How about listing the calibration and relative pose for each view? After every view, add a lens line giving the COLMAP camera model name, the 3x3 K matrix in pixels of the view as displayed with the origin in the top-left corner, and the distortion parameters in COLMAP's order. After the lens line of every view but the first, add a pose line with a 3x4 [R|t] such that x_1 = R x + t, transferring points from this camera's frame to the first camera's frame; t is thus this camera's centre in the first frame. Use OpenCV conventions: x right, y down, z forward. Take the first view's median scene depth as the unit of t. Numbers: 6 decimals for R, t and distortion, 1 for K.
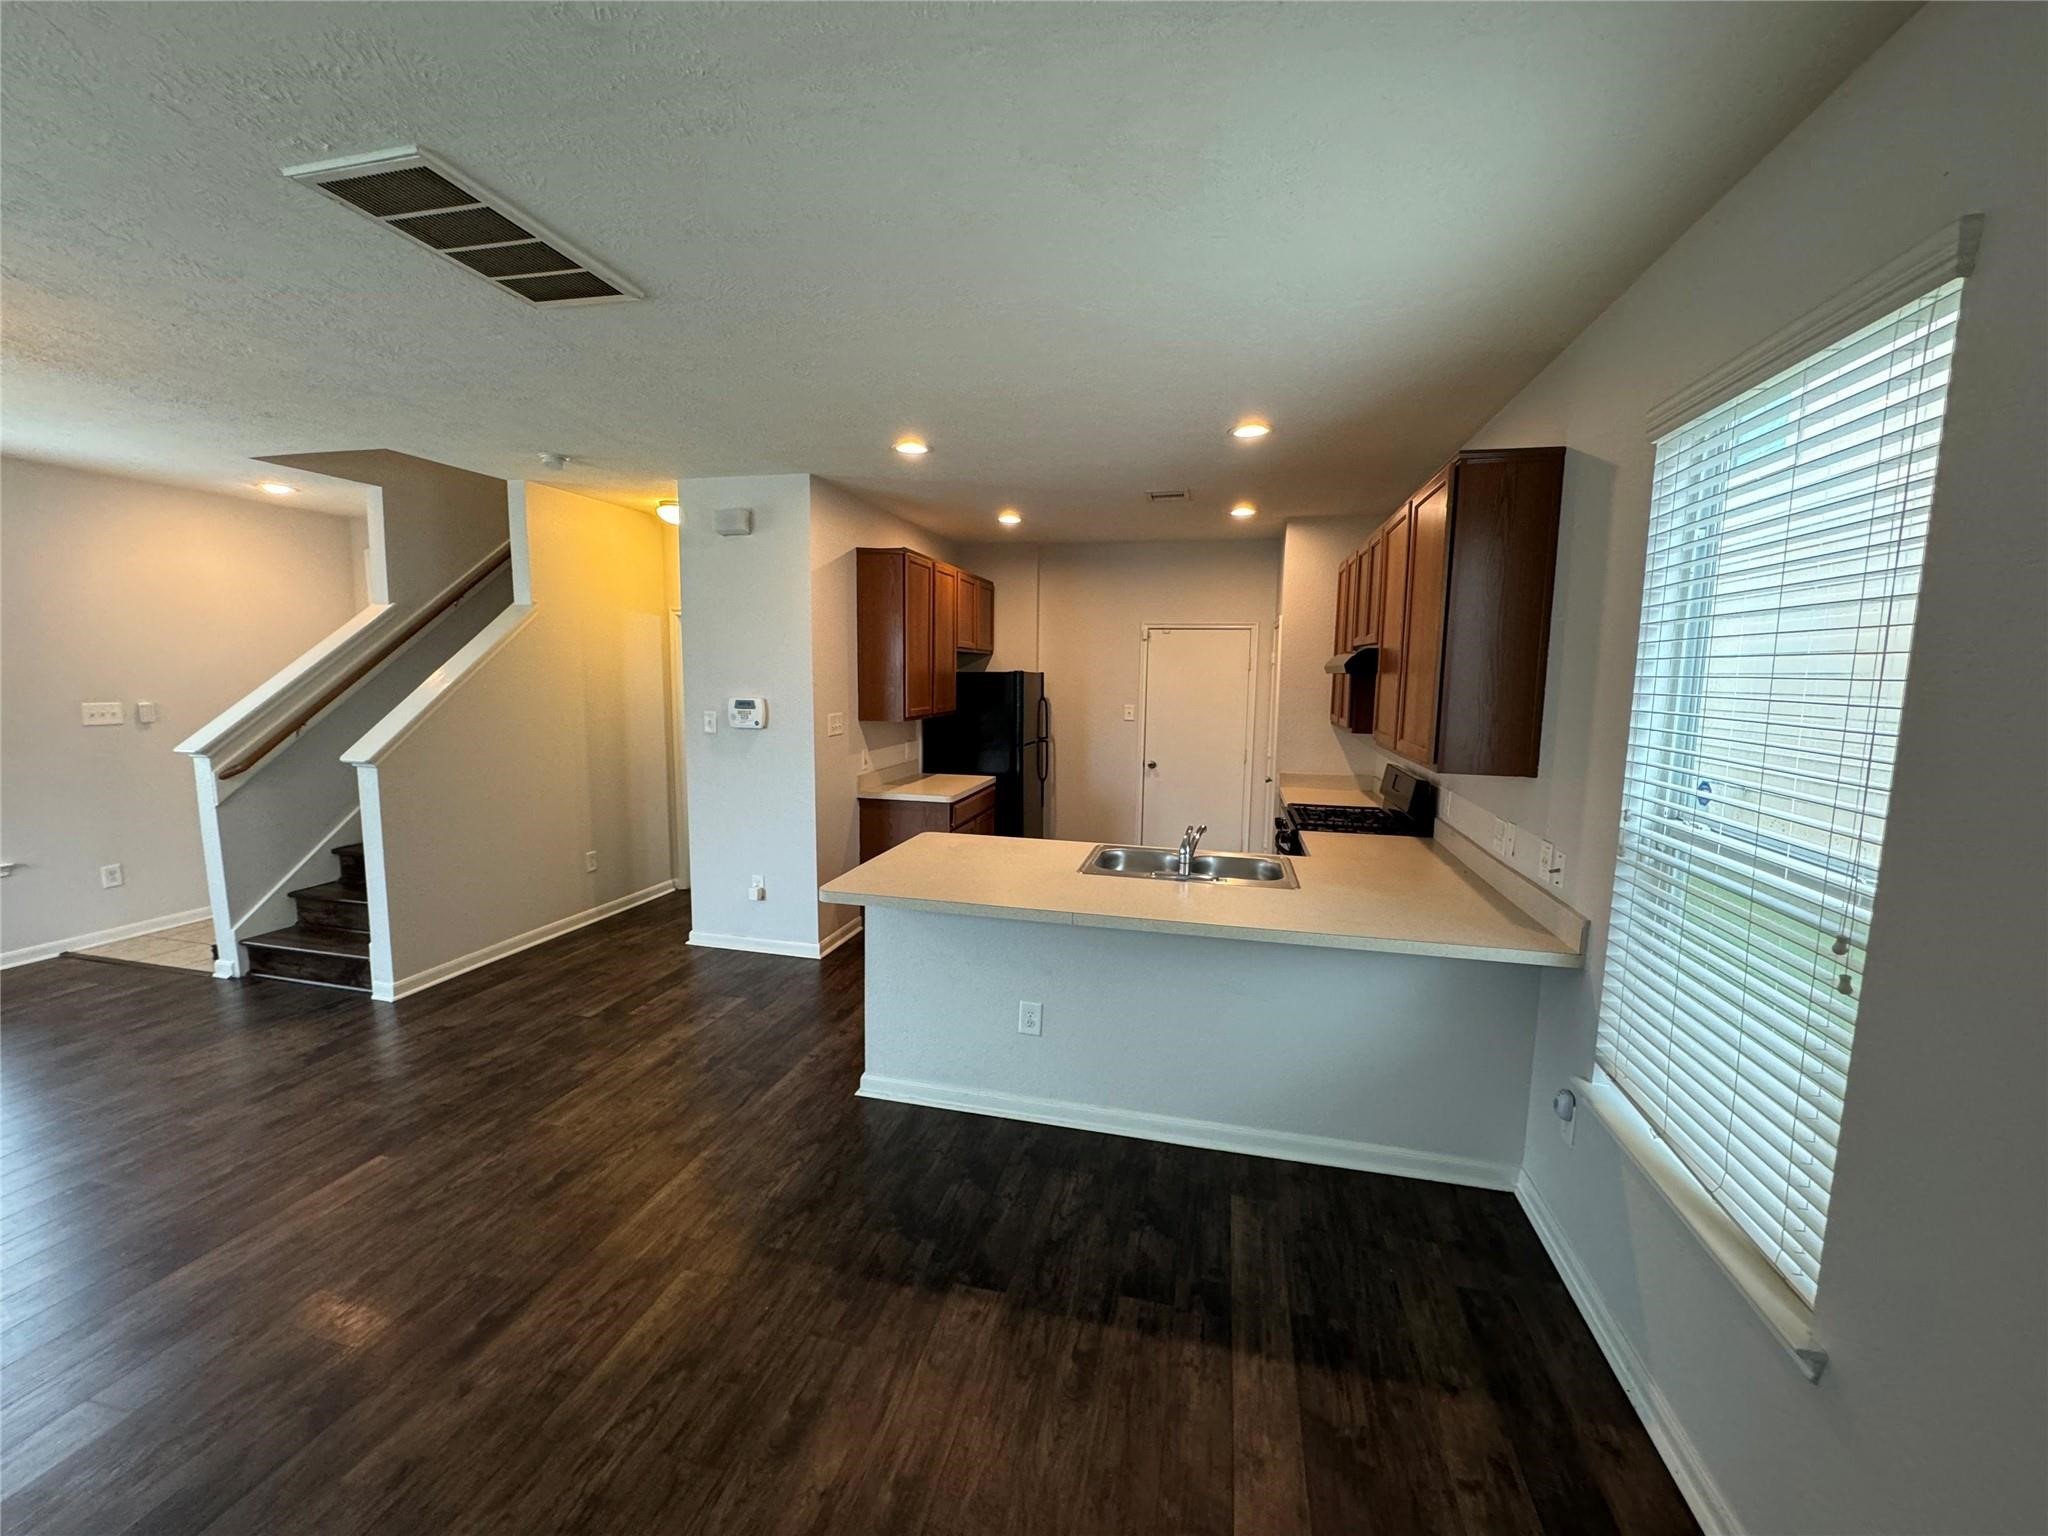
lens RADIAL K [[822.5, 0, 1014.2], [0, 822.5, 762.3], [0, 0, 1]] dist [0.000239, 0.000206]
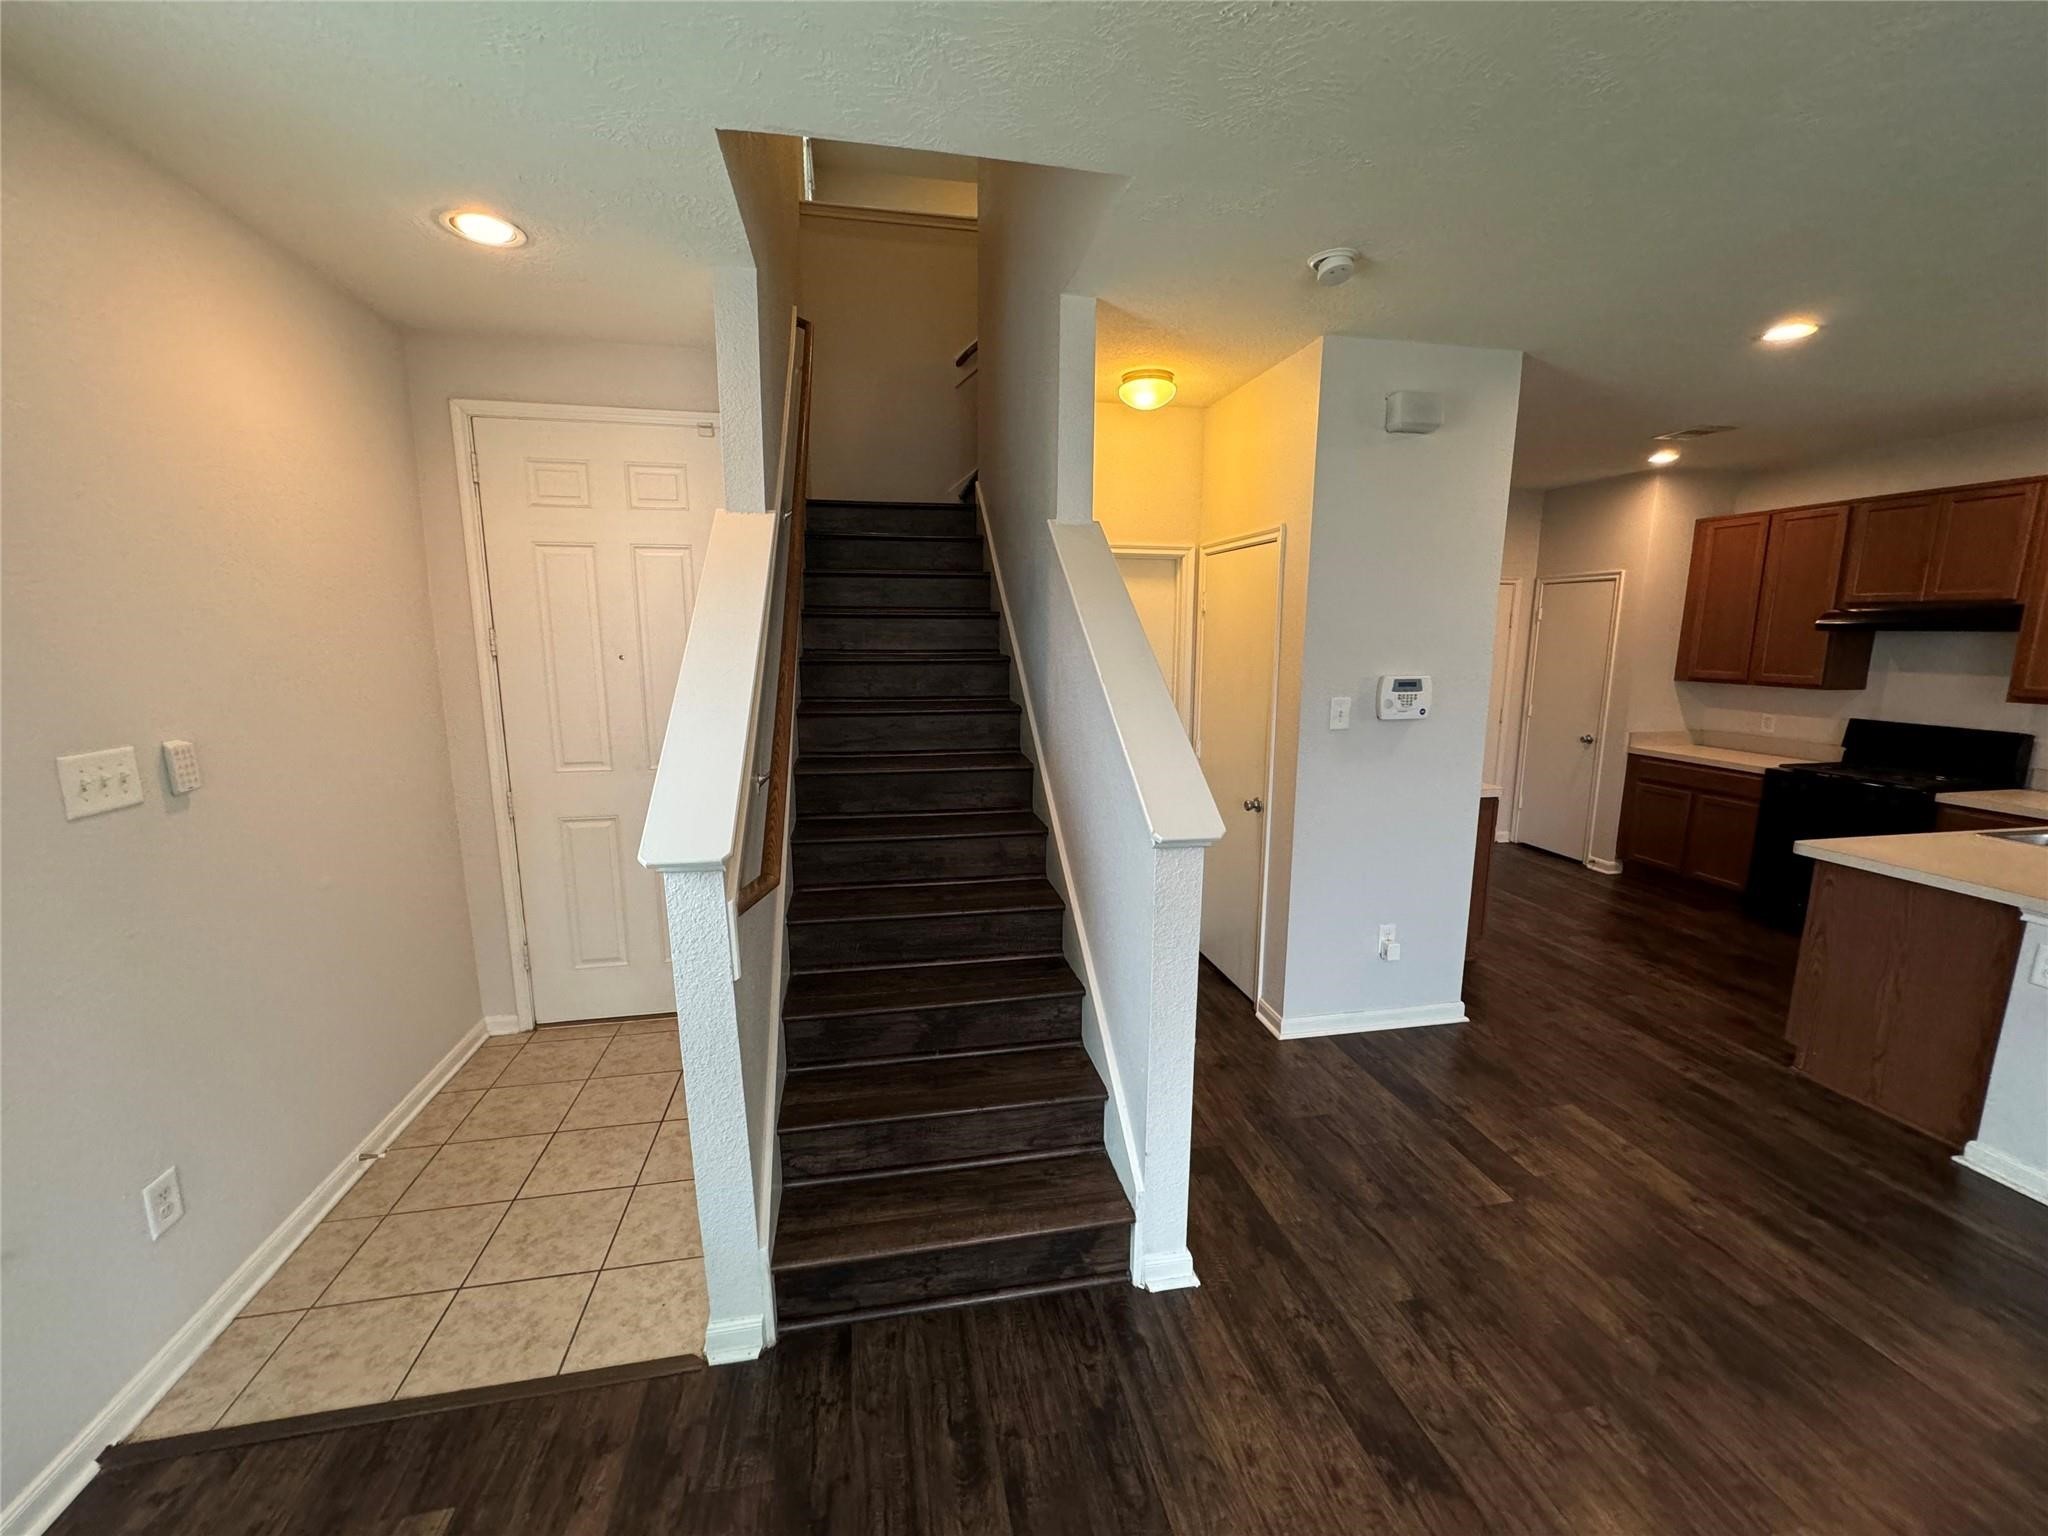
lens RADIAL K [[816.1, 0, 1024.0], [0, 816.1, 768.0], [0, 0, 1]] dist [0.000464, -0.000036]
pose [[0.903444, -0.082544, 0.420685, -0.992963], [0.056437, 0.995648, 0.074159, -0.076346], [-0.424975, -0.043257, 0.904171, 0.562215]]
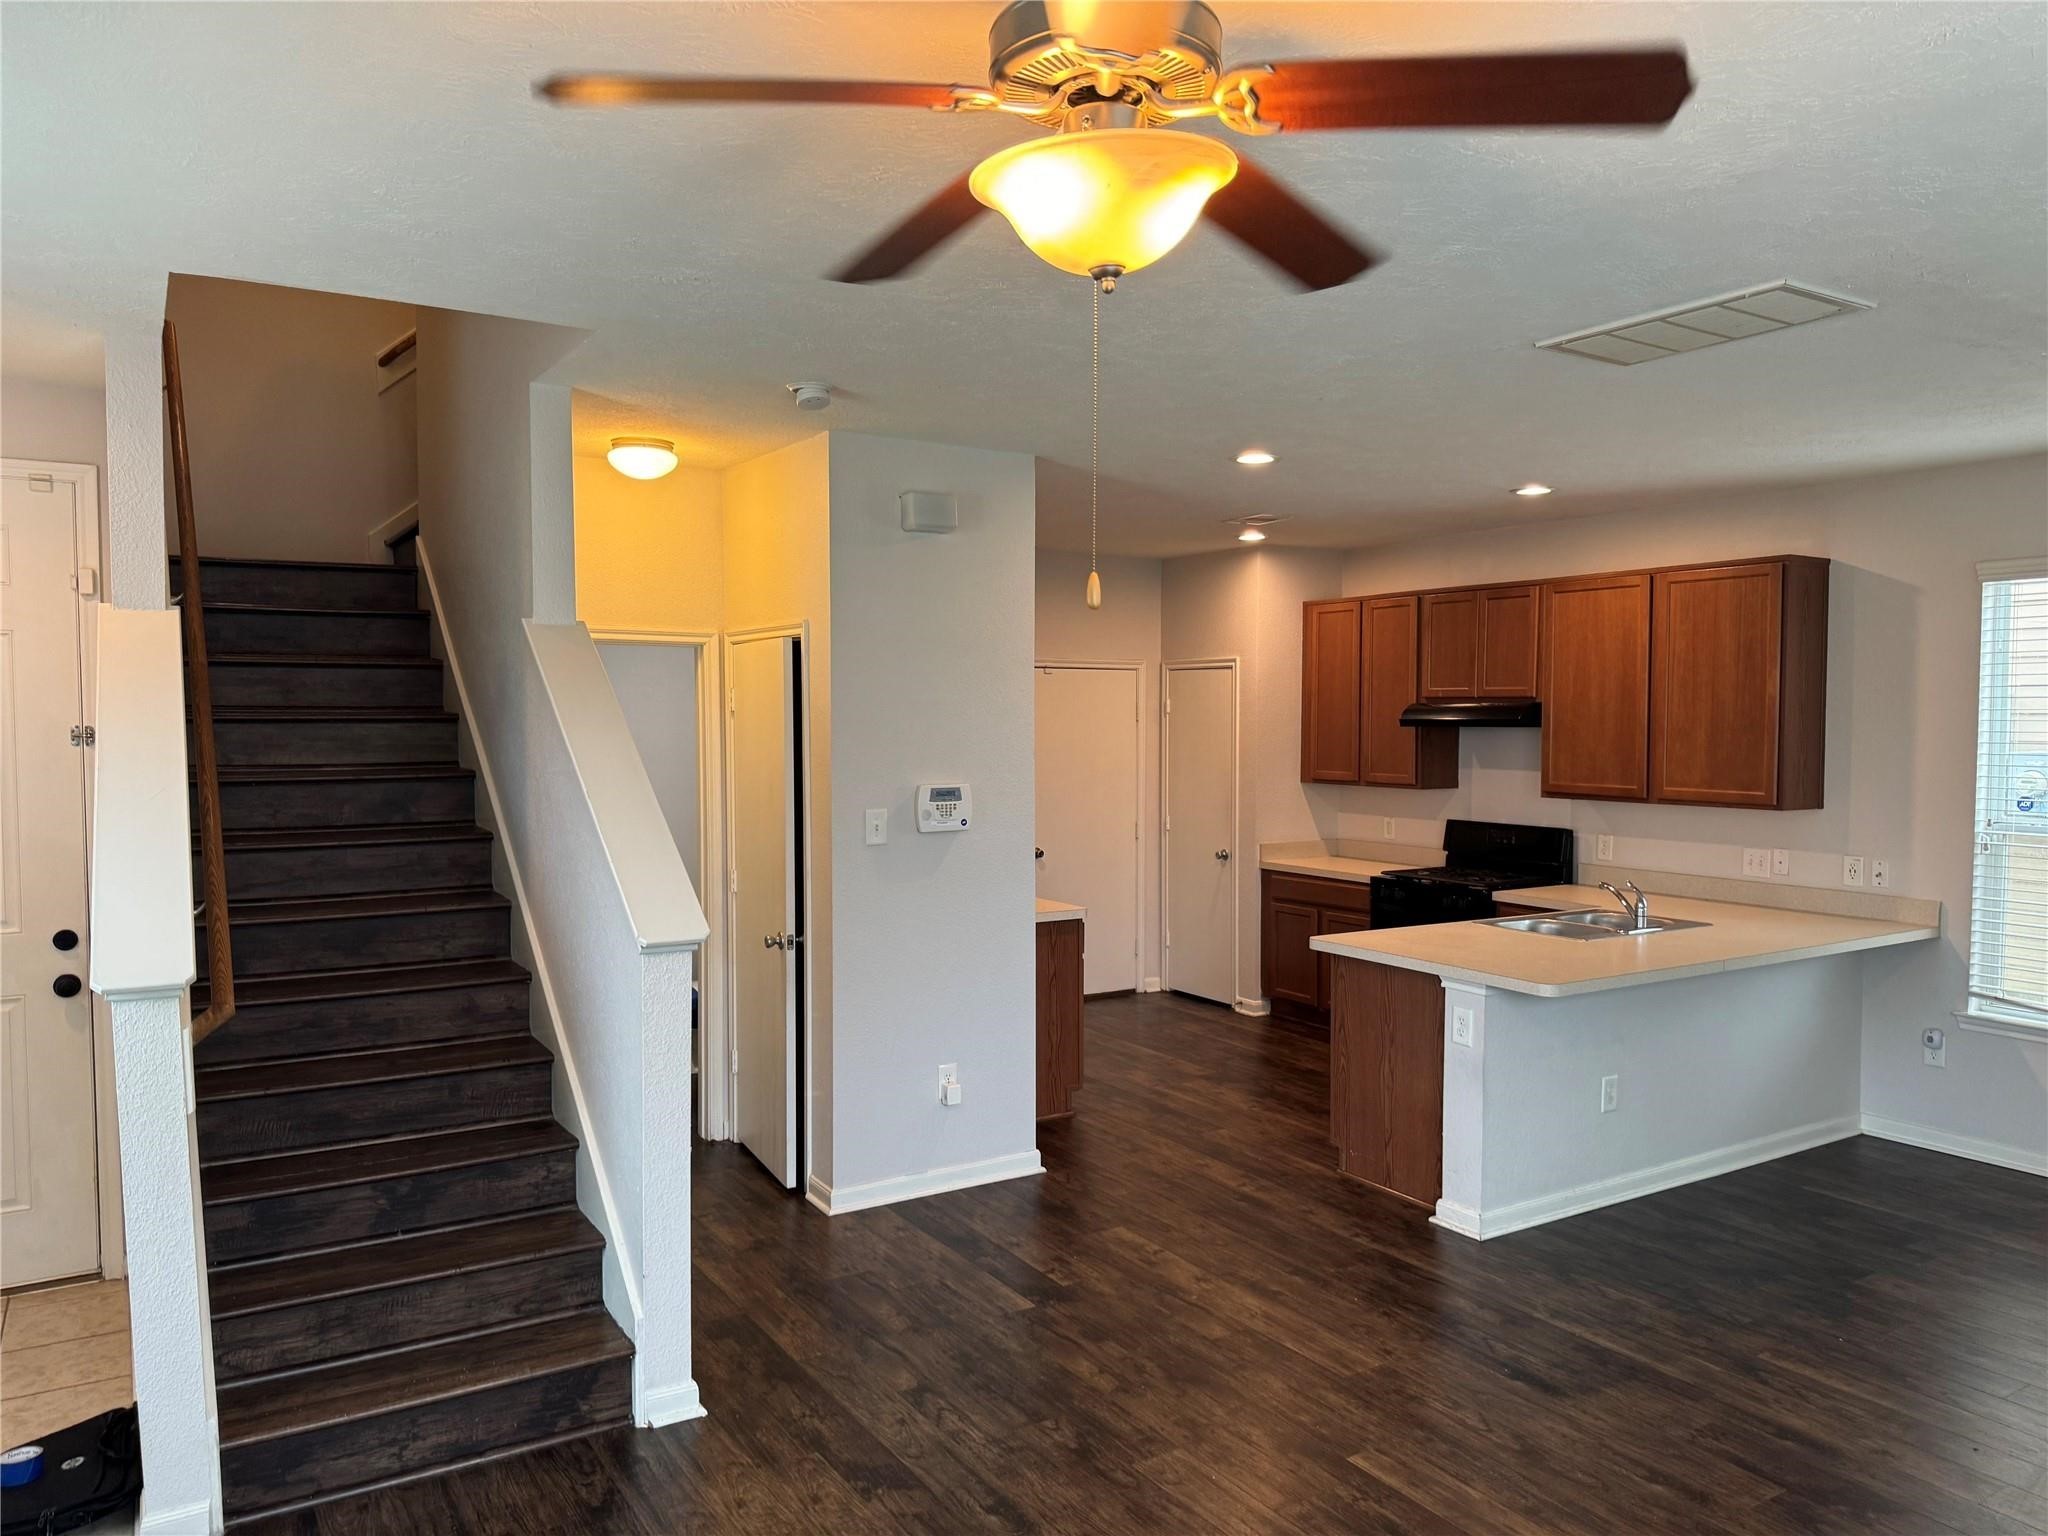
lens RADIAL K [[1450.5, 0, 1047.0], [0, 1450.5, 778.7], [0, 0, 1]] dist [0.078955, -0.128507]
pose [[0.687129, -0.047958, 0.724951, -1.182298], [0.088912, 0.995870, -0.018393, -0.059773], [-0.721074, 0.077095, 0.688555, 0.187691]]
